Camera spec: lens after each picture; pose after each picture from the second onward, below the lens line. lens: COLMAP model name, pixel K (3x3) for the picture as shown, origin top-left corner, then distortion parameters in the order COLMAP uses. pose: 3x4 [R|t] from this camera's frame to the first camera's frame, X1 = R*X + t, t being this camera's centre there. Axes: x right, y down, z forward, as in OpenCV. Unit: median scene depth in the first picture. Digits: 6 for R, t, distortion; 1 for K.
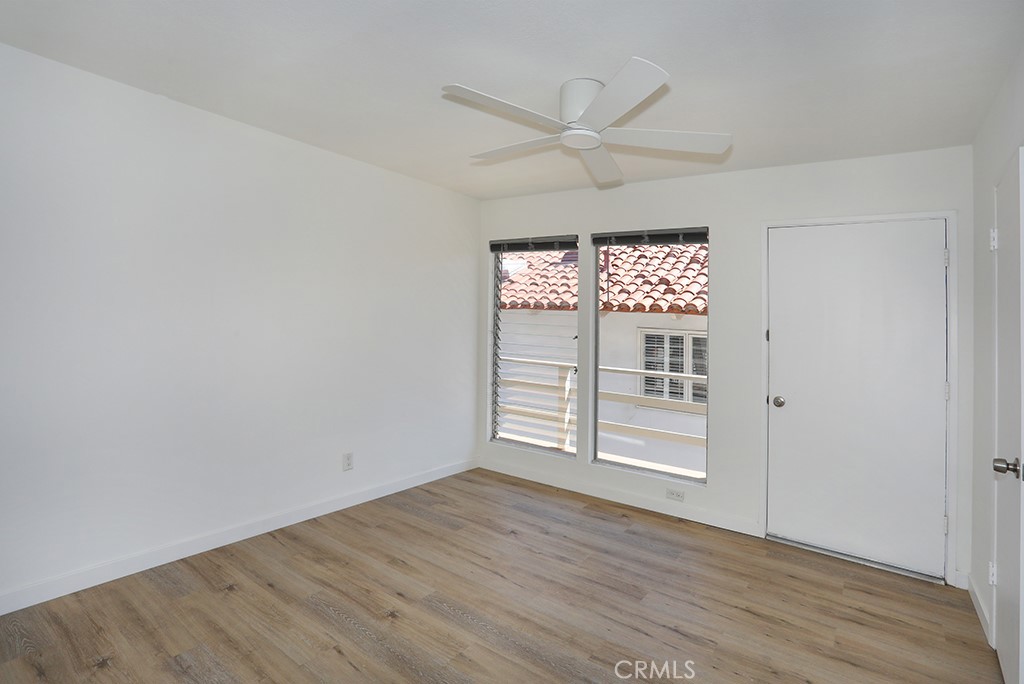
lens RADIAL K [[504.1, 0, 512.0], [0, 504.1, 342.0], [0, 0, 1]] dist [-0.088820, 0.033419]
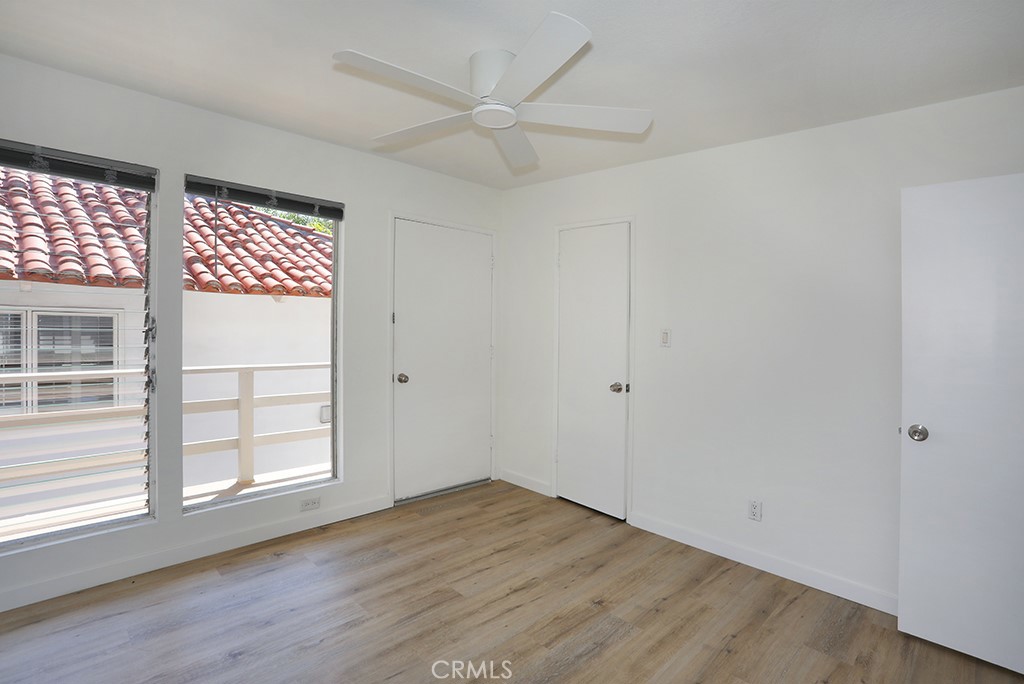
lens RADIAL K [[512.9, 0, 515.7], [0, 512.9, 321.5], [0, 0, 1]] dist [-0.062840, 0.026058]
pose [[0.146374, -0.043581, 0.988269, -0.635823], [0.013812, 0.999022, 0.042010, -0.058864], [-0.989133, 0.007501, 0.146833, 0.673559]]
